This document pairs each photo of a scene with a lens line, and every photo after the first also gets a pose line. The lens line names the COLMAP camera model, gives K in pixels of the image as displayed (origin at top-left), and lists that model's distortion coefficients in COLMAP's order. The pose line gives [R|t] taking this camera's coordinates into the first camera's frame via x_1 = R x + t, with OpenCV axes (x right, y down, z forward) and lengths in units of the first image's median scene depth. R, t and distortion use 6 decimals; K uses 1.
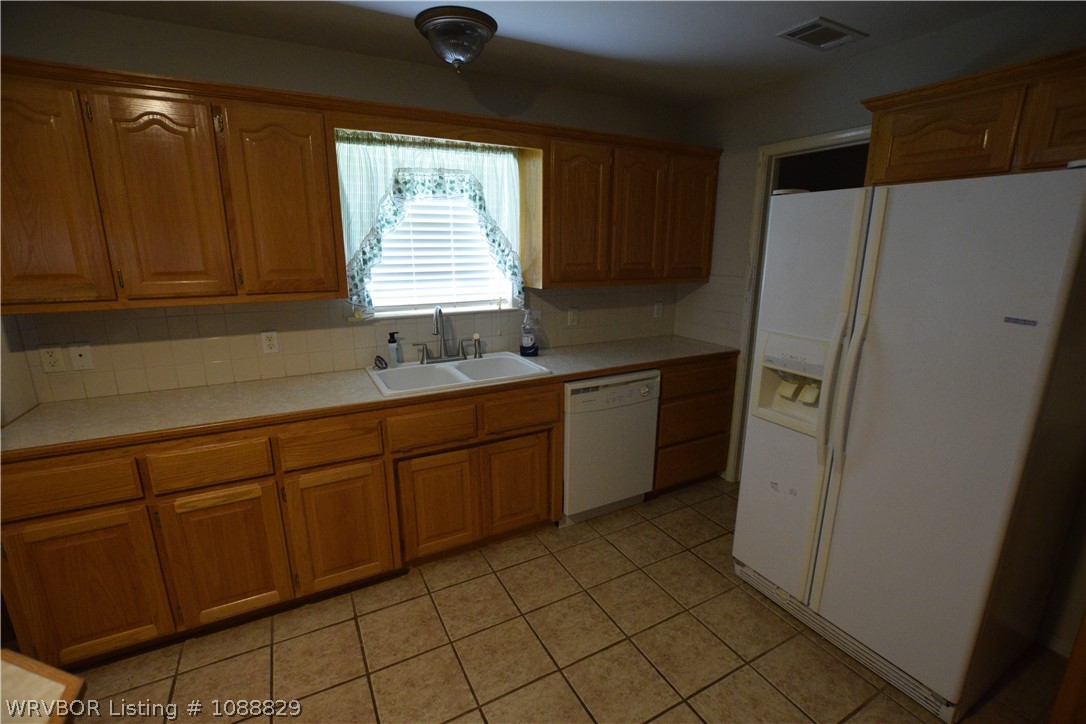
lens RADIAL K [[479.1, 0, 545.0], [0, 479.1, 361.7], [0, 0, 1]] dist [-0.025022, 0.001578]
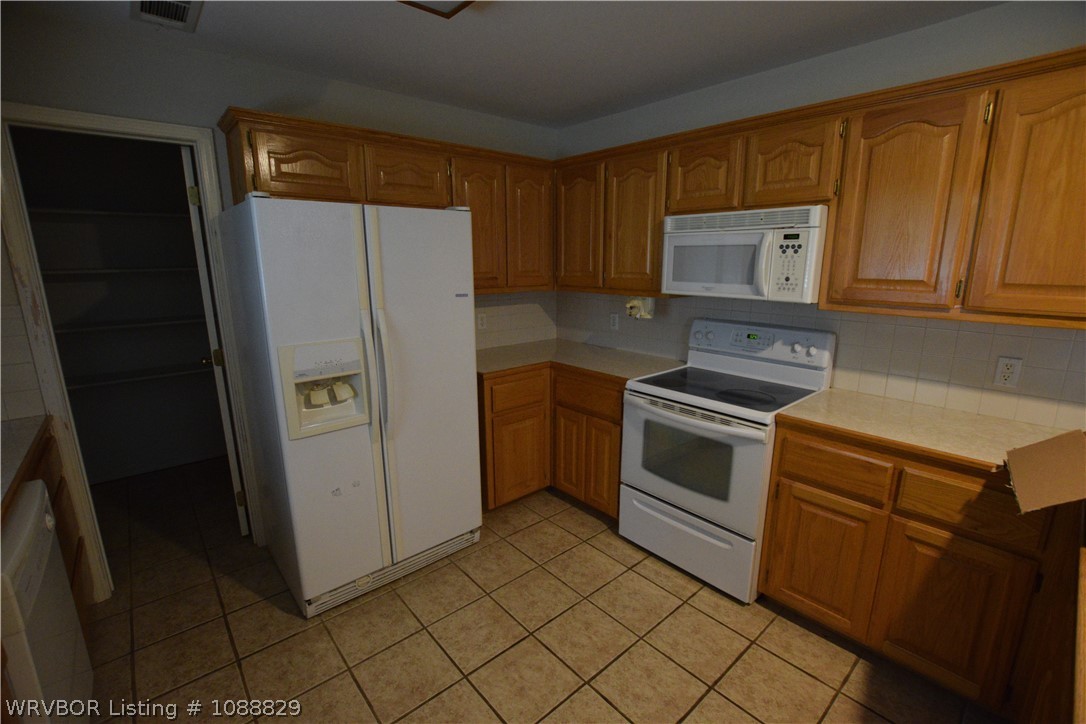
lens RADIAL K [[479.1, 0, 547.0], [0, 479.1, 363.8], [0, 0, 1]] dist [-0.025022, 0.001578]
pose [[-0.223274, -0.212734, 0.951259, -0.528727], [0.230699, 0.936636, 0.263612, -0.159413], [-0.947062, 0.278312, -0.160049, 0.688747]]
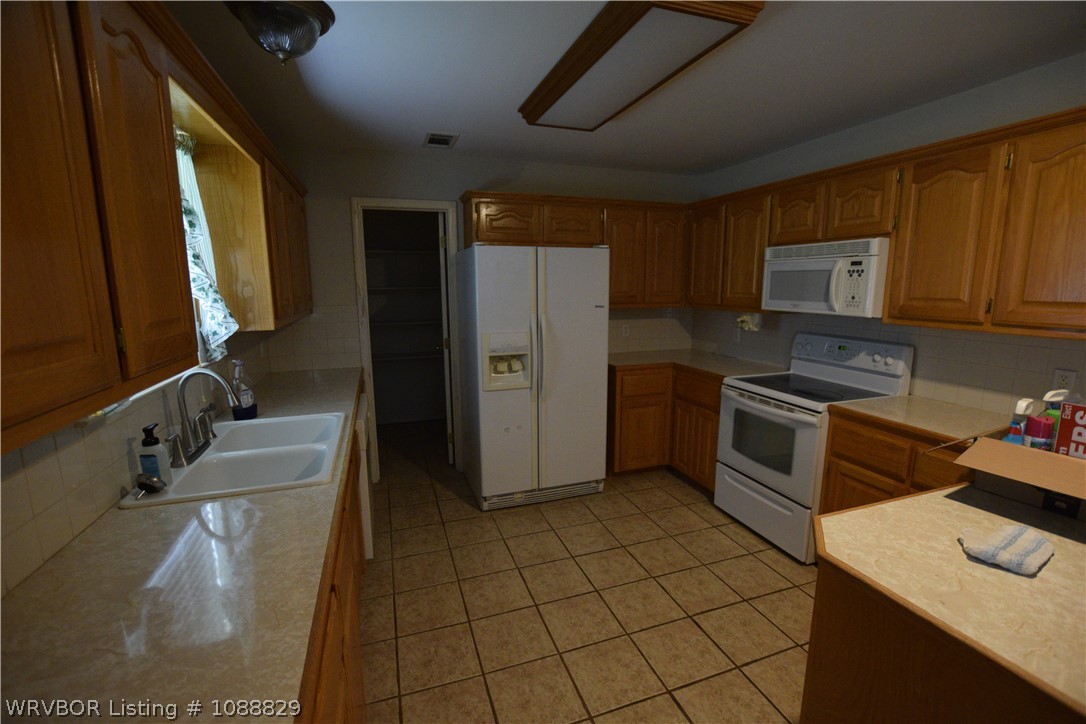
lens RADIAL K [[479.1, 0, 548.0], [0, 479.1, 362.8], [0, 0, 1]] dist [-0.025022, 0.001578]
pose [[0.157491, -0.167560, 0.973201, -1.016105], [0.235477, 0.963444, 0.127773, -0.122442], [-0.959035, 0.209043, 0.191190, 0.545300]]
